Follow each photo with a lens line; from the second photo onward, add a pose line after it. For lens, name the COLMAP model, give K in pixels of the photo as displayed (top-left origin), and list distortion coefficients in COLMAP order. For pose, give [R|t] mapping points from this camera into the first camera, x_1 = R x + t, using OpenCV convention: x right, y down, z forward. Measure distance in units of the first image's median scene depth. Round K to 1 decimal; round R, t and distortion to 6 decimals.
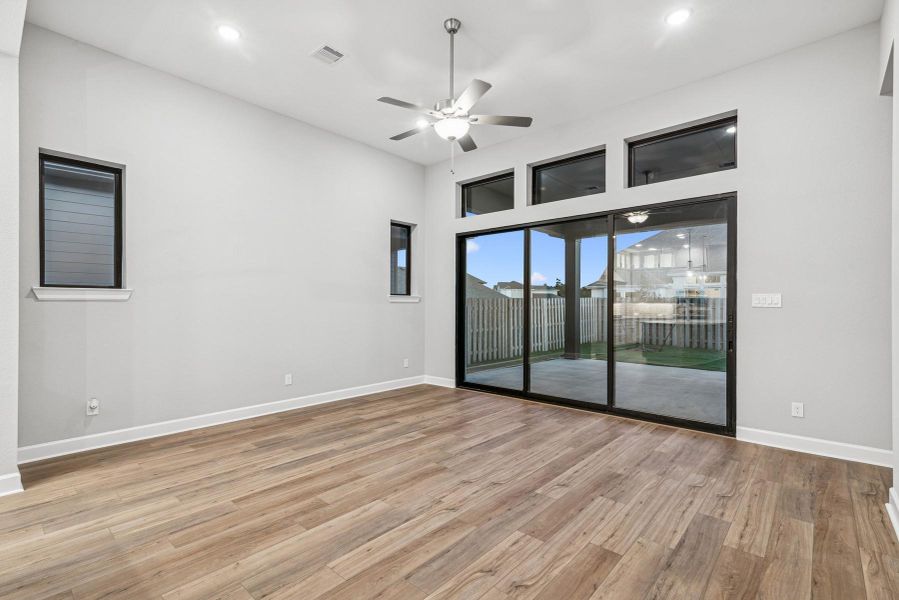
lens RADIAL K [[411.5, 0, 450.6], [0, 411.5, 309.1], [0, 0, 1]] dist [0.016719, -0.000554]
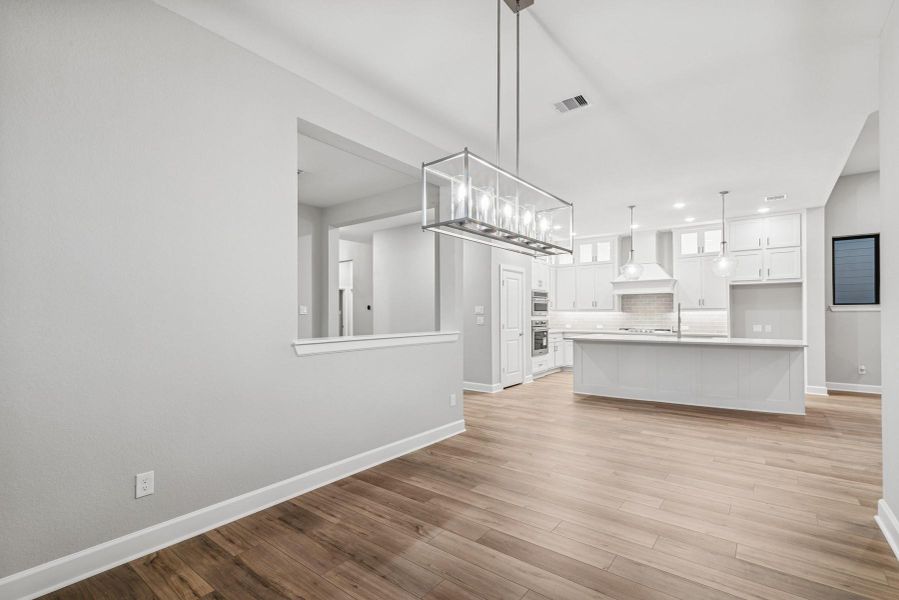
lens RADIAL K [[411.5, 0, 450.6], [0, 411.5, 309.1], [0, 0, 1]] dist [0.016719, -0.000554]
pose [[0.064582, -0.017652, -0.997756, 0.853579], [-0.006828, 0.999812, -0.018131, 0.015289], [0.997889, 0.007983, 0.064450, -0.914921]]
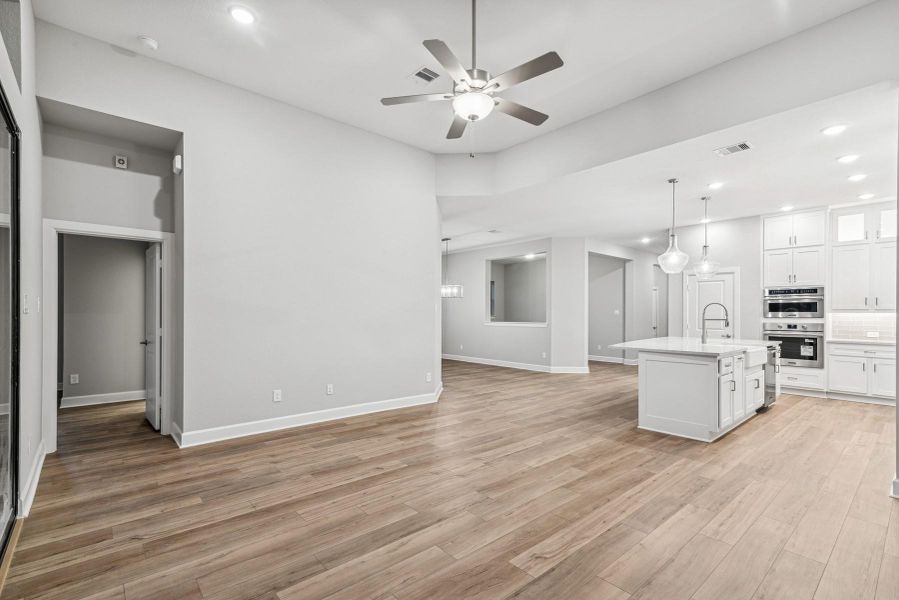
lens RADIAL K [[413.1, 0, 447.6], [0, 413.1, 313.8], [0, 0, 1]] dist [0.016299, -0.000381]
pose [[-0.991554, -0.007186, 0.129493, -0.052120], [-0.006213, 0.999949, 0.007917, -0.014107], [-0.129543, 0.007045, -0.991549, 1.673895]]
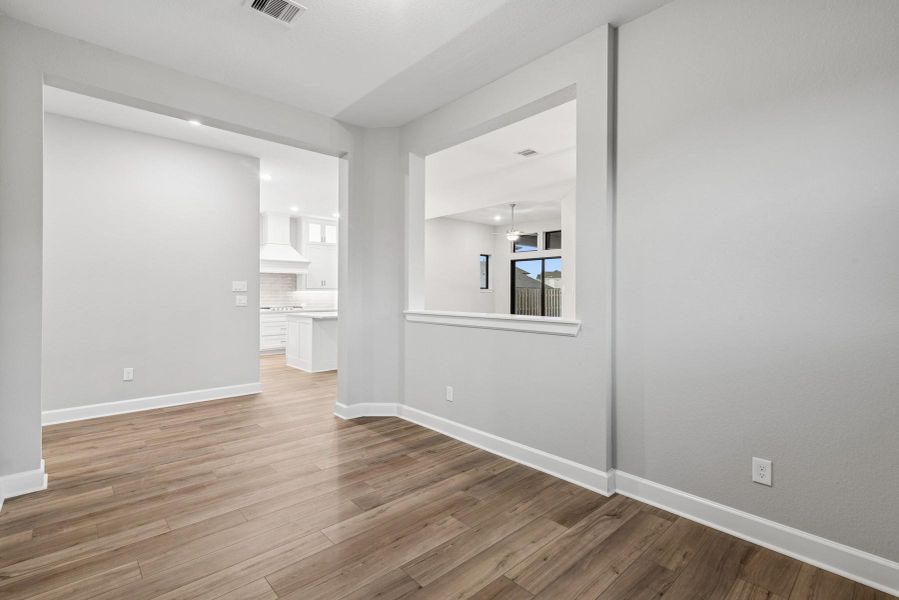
lens RADIAL K [[415.7, 0, 453.9], [0, 415.7, 285.4], [0, 0, 1]] dist [0.014937, 0.000178]
pose [[0.995342, -0.001353, -0.096394, -0.121869], [-0.001523, 0.999556, -0.029758, 0.021898], [0.096391, 0.029766, 0.994898, -1.976271]]
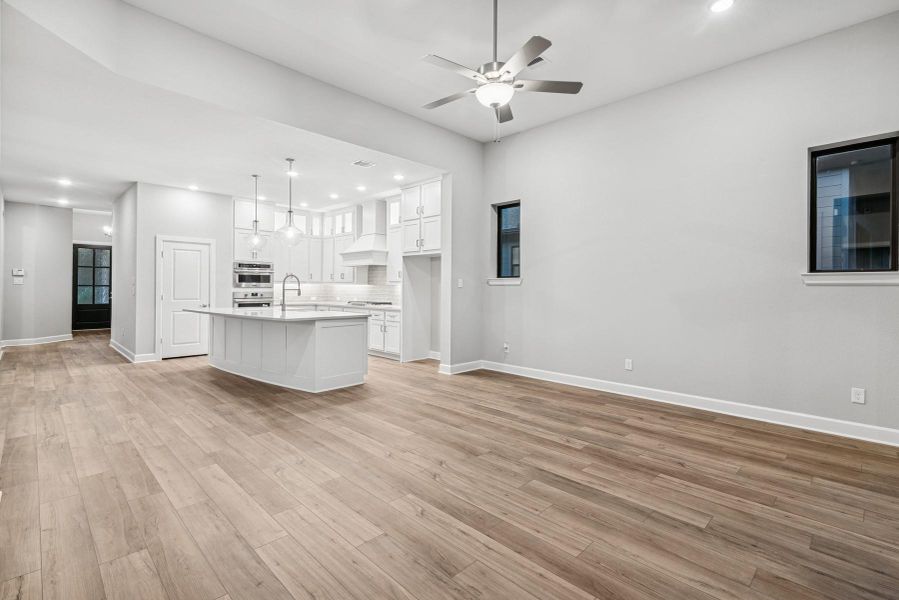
lens RADIAL K [[415.7, 0, 453.9], [0, 415.7, 285.4], [0, 0, 1]] dist [0.014937, 0.000178]
pose [[-0.051916, -0.007548, -0.998623, 0.842937], [-0.015628, 0.999855, -0.006744, -0.004415], [0.998529, 0.015256, -0.052027, 0.863603]]
